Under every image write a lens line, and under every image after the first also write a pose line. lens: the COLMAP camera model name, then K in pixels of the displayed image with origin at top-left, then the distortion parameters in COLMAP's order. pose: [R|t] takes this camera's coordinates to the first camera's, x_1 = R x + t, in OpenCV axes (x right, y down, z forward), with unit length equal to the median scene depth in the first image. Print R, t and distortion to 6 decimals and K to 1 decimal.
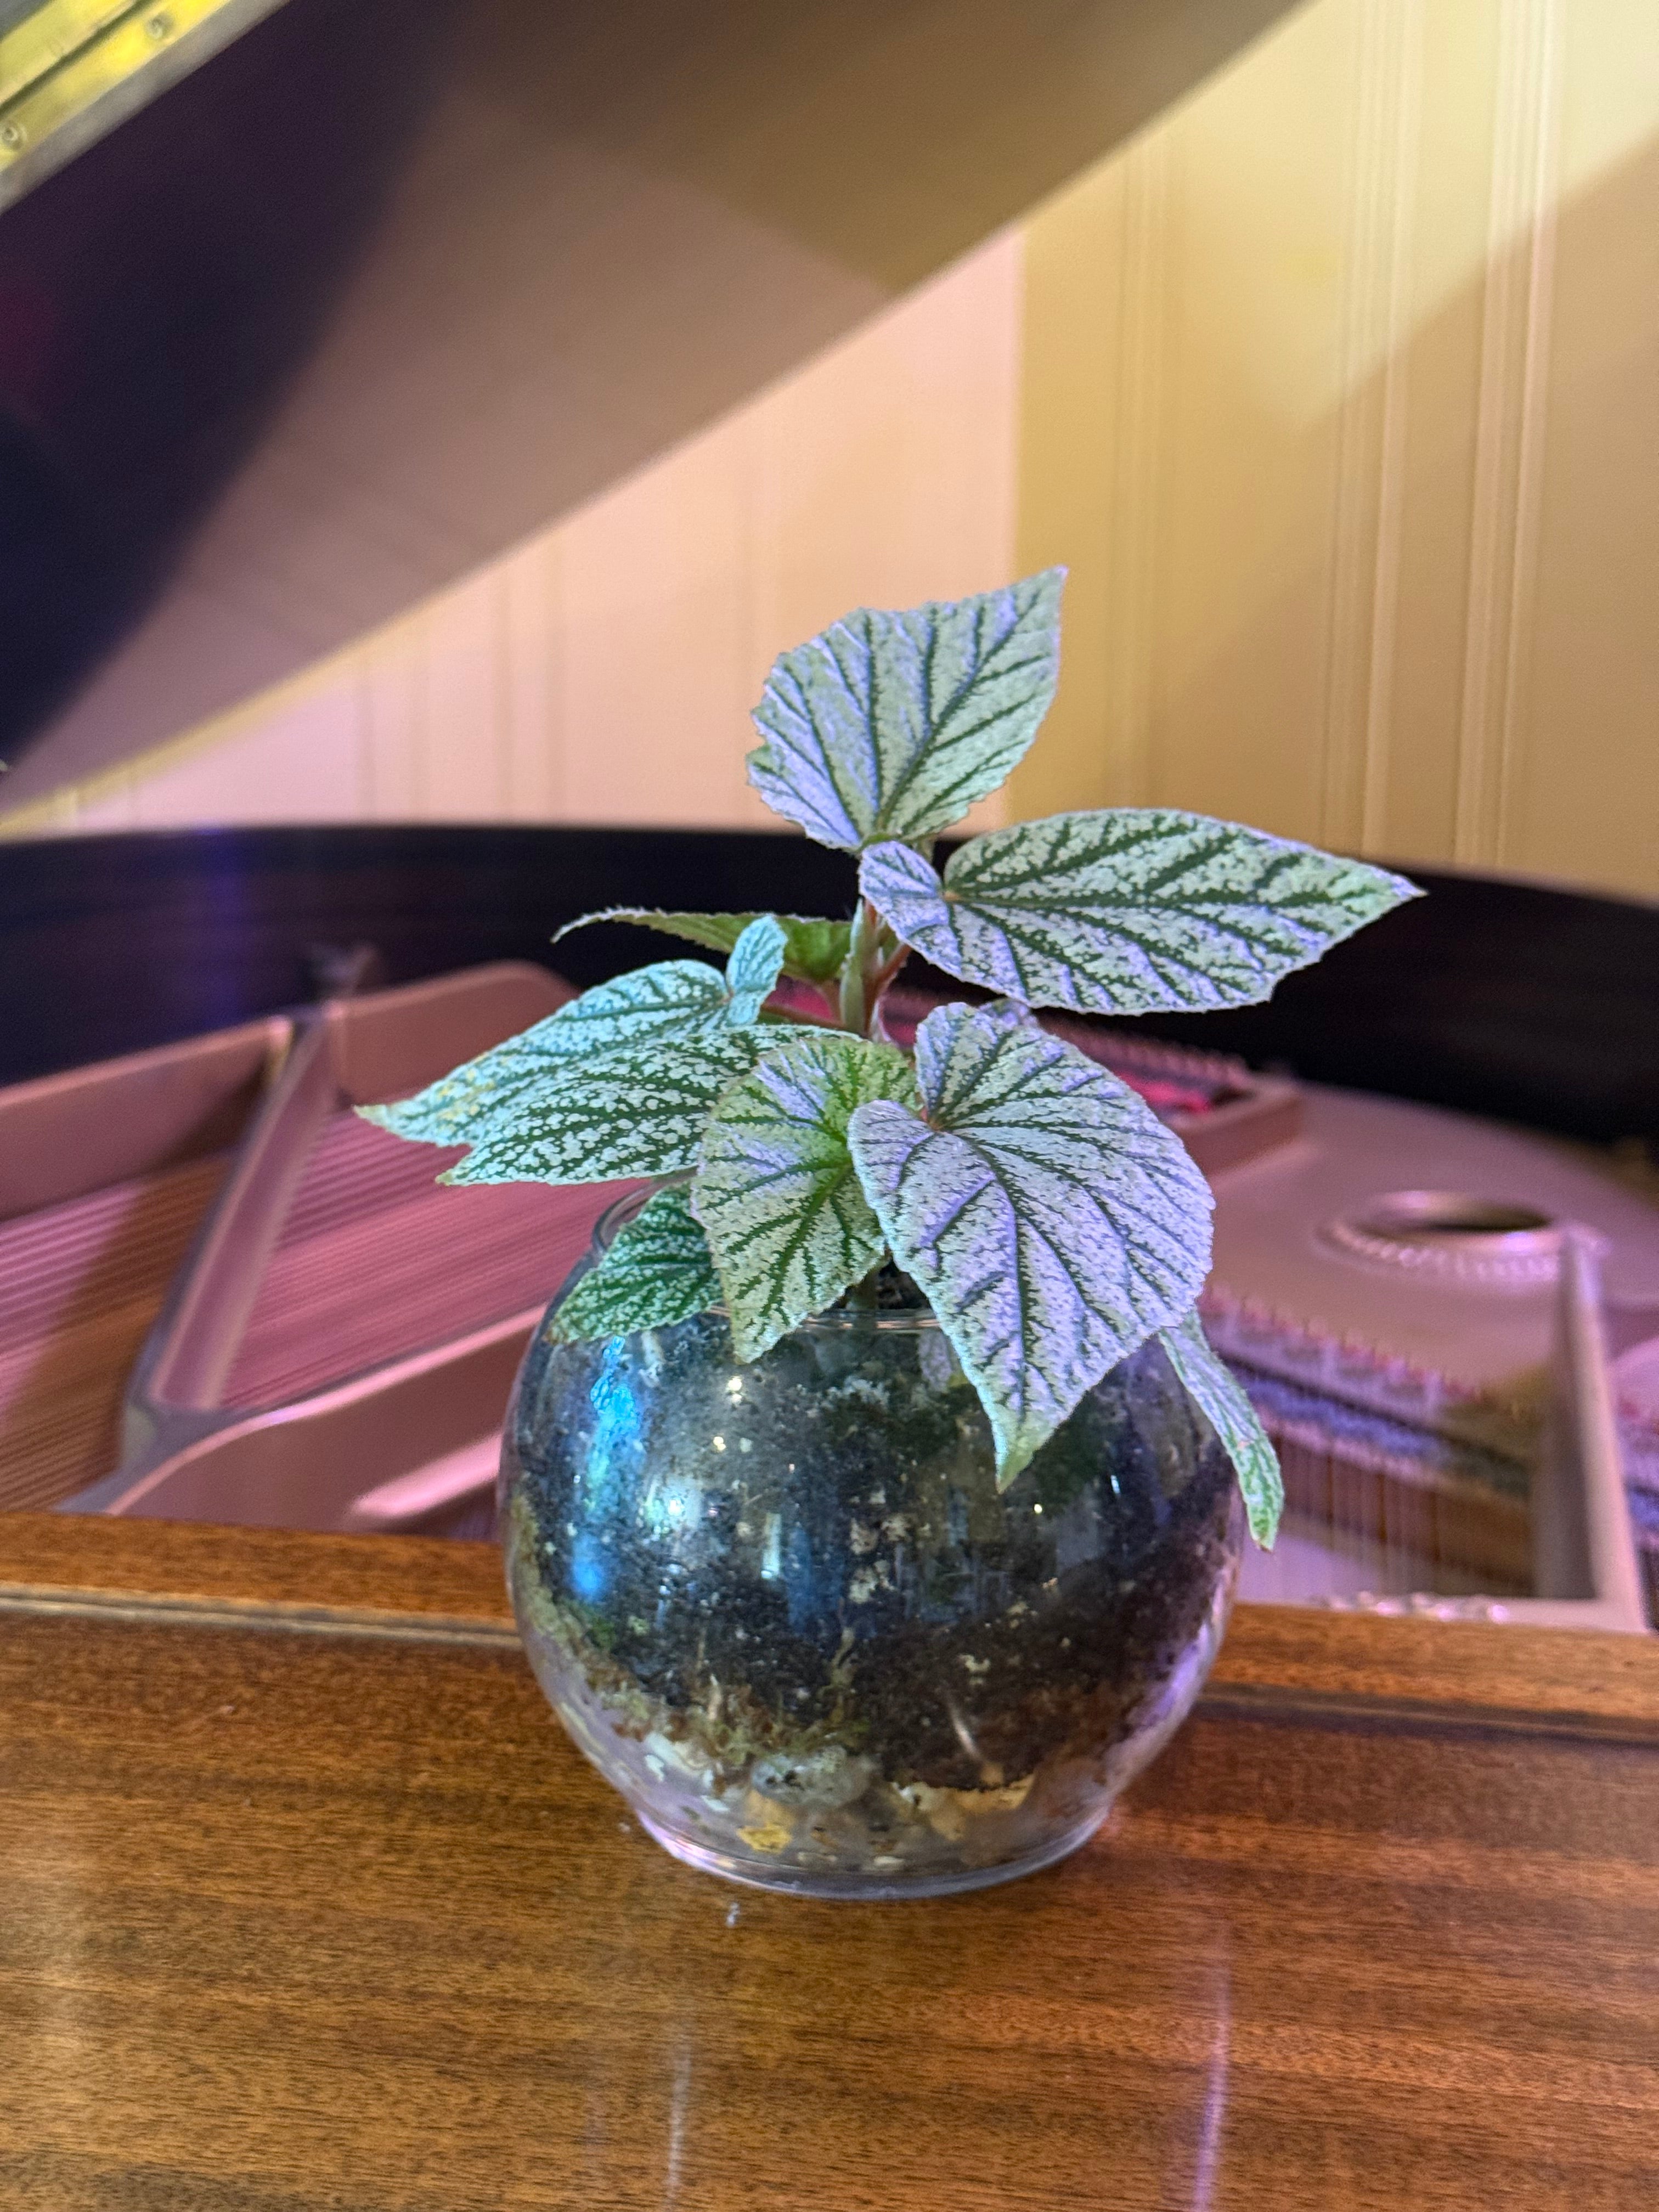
lens RADIAL K [[3126.4, 0, 829.5], [0, 3126.4, 1106.0], [0, 0, 1]] dist [0.171928, -0.433825]
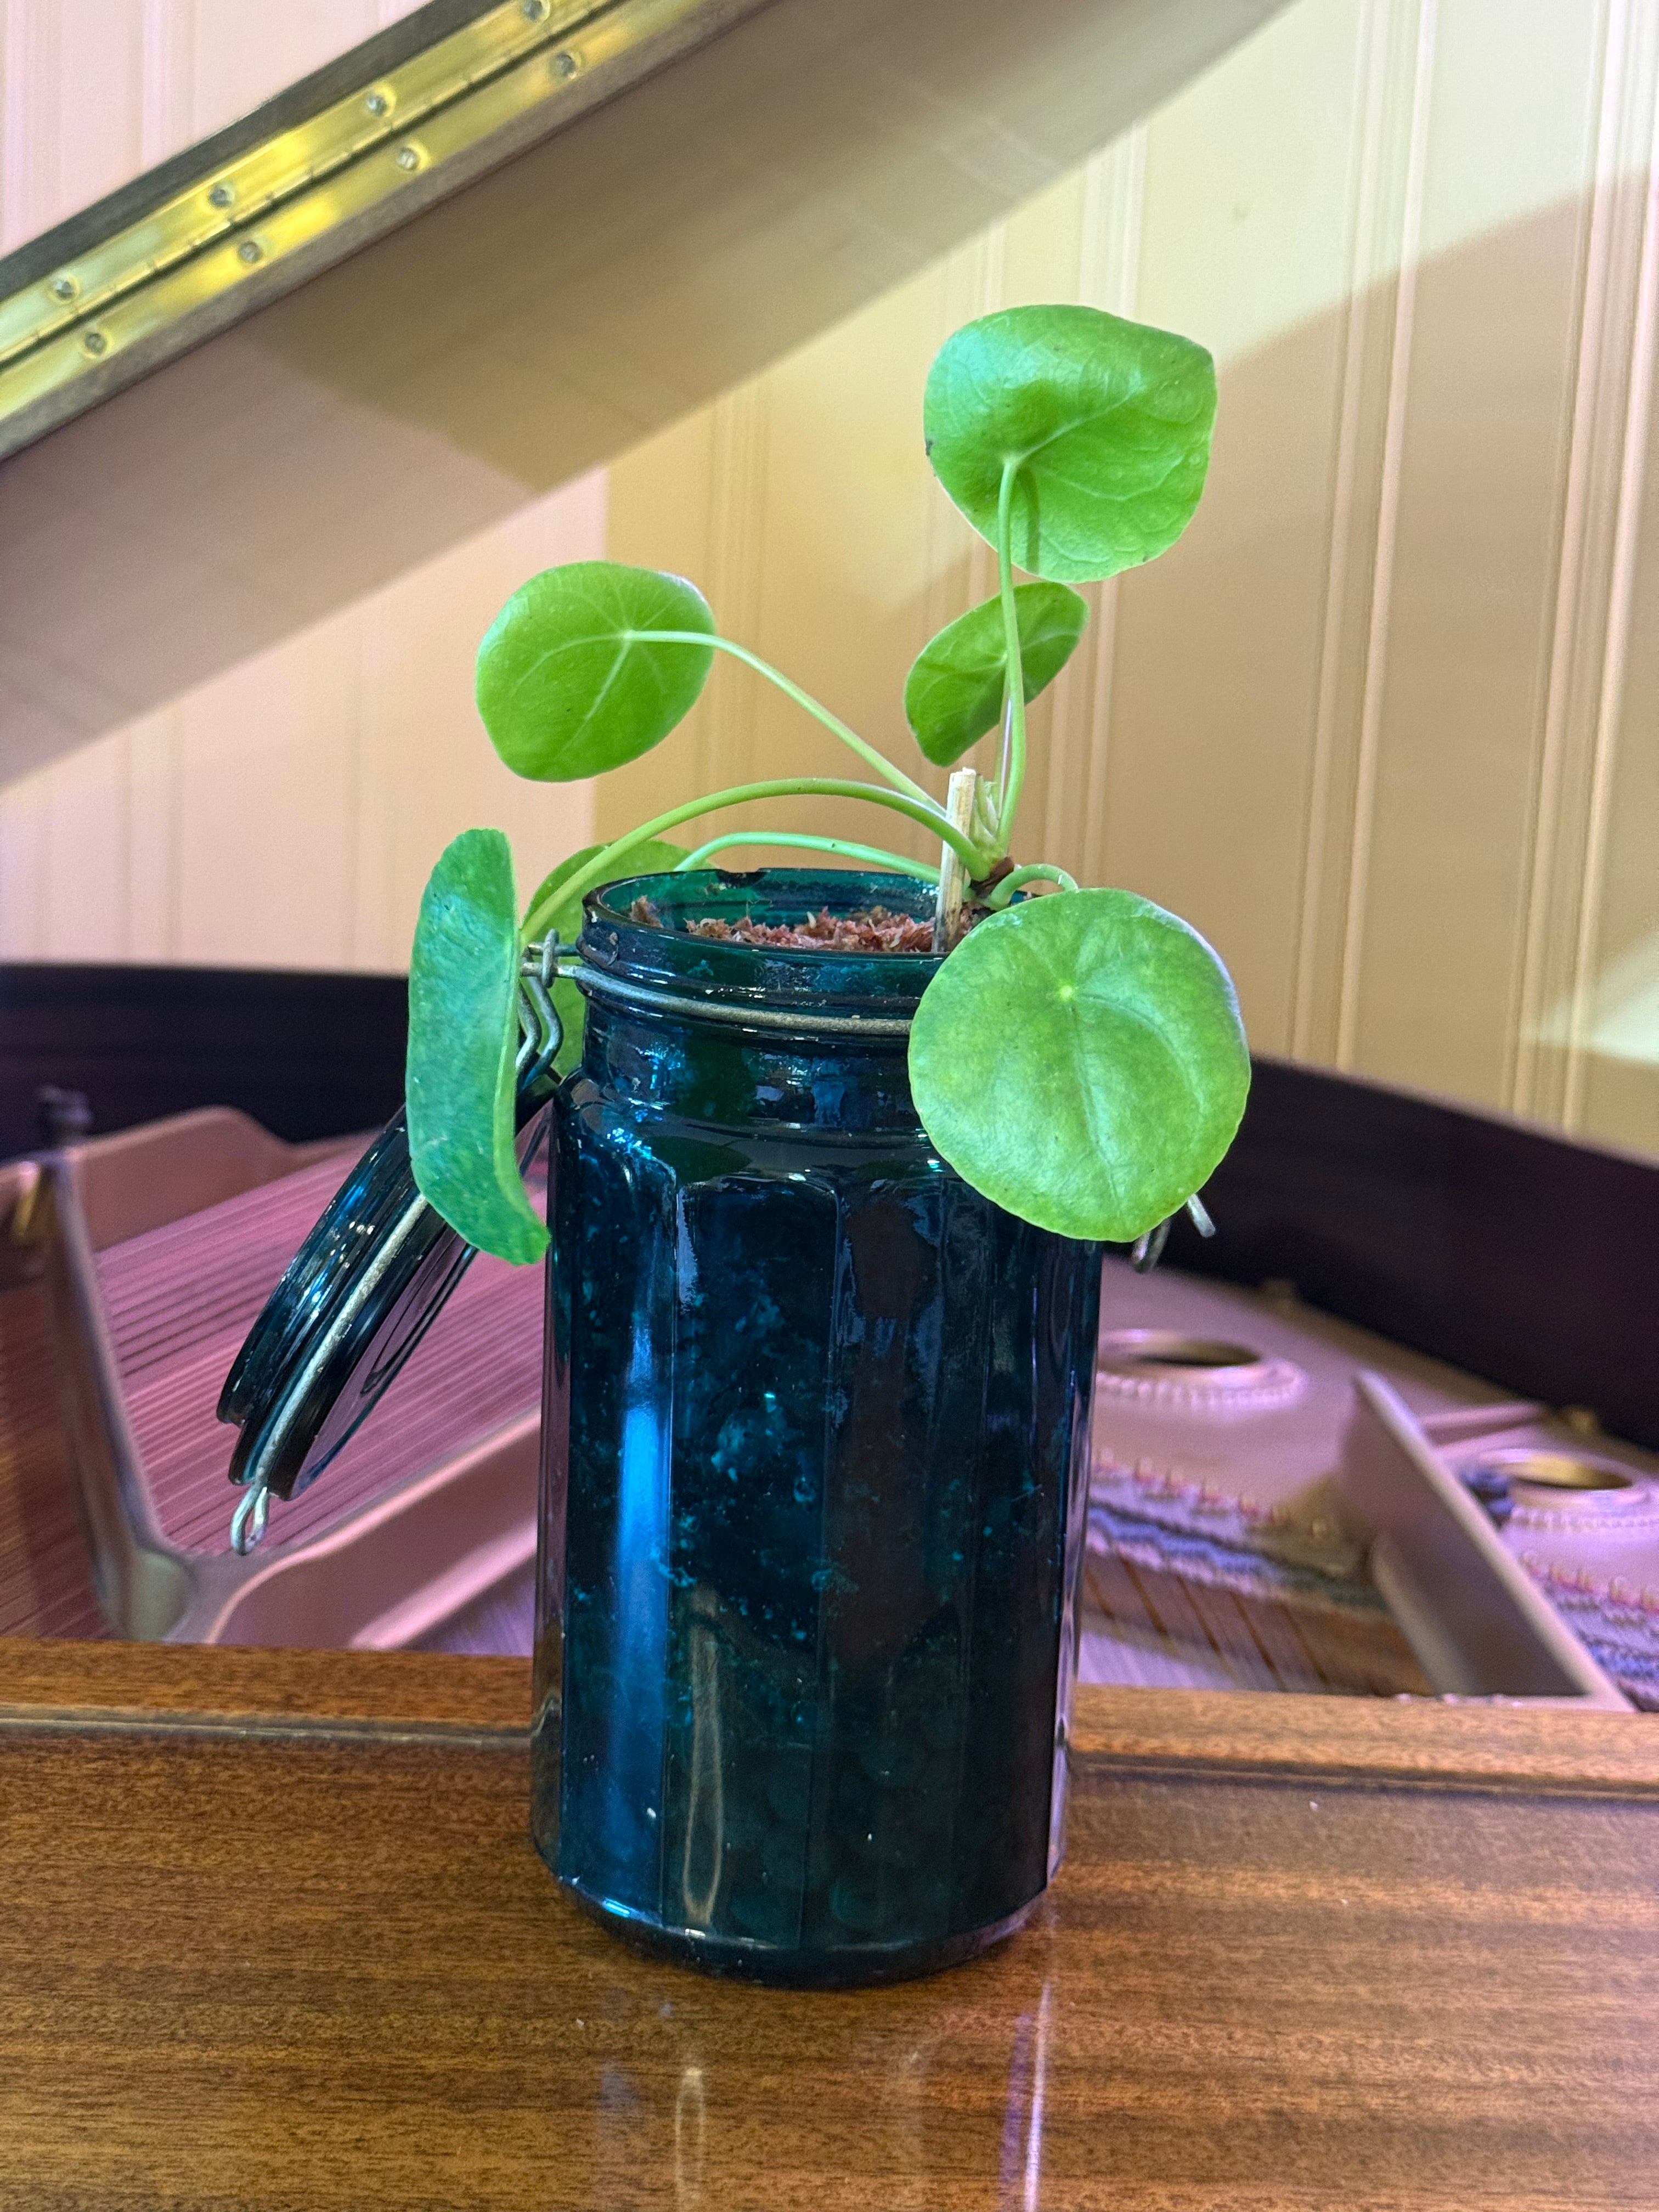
lens RADIAL K [[3107.4, 0, 799.9], [0, 3107.4, 1103.8], [0, 0, 1]] dist [0.211000, -0.570391]
pose [[0.978611, 0.009802, 0.205486, -0.413628], [-0.001416, 0.999162, -0.040918, -0.017326], [-0.205715, 0.039752, 0.977804, -0.104563]]
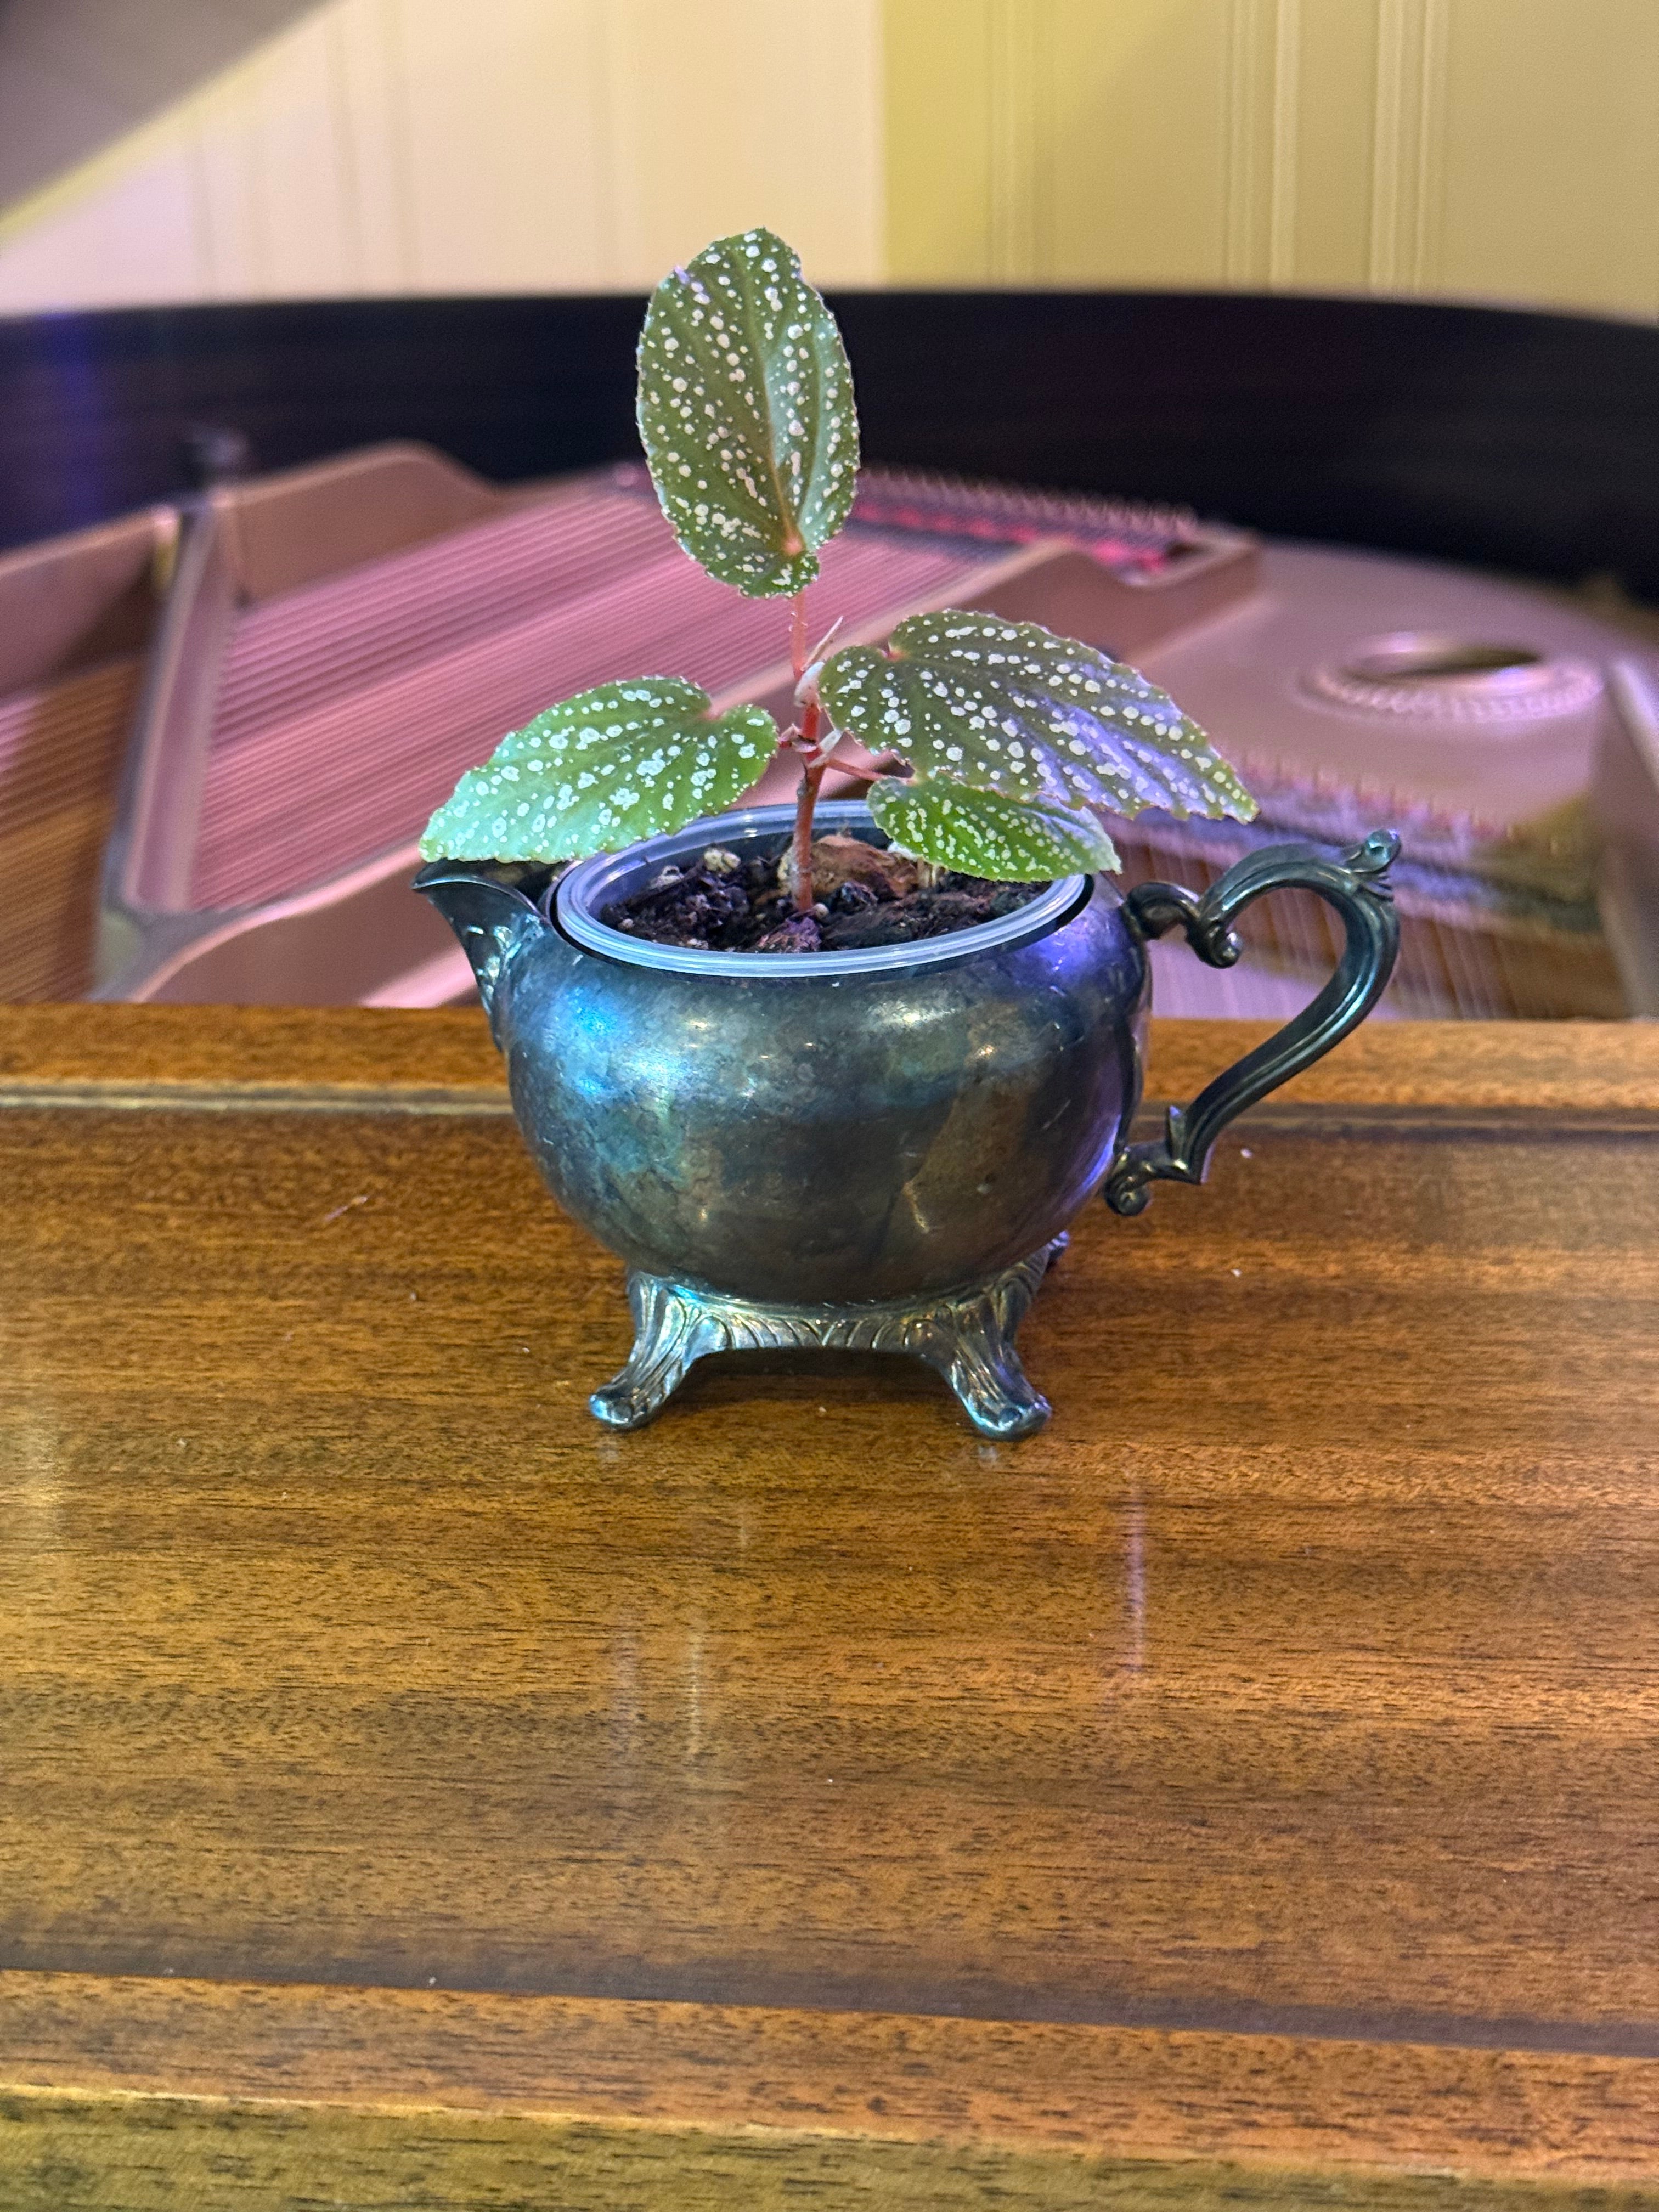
lens RADIAL K [[3126.4, 0, 829.5], [0, 3126.4, 1106.0], [0, 0, 1]] dist [0.171928, -0.433825]
pose [[0.996867, -0.057552, 0.054264, -0.121973], [0.048857, 0.987507, 0.149811, 0.045859], [-0.062208, -0.146691, 0.987224, 0.148066]]
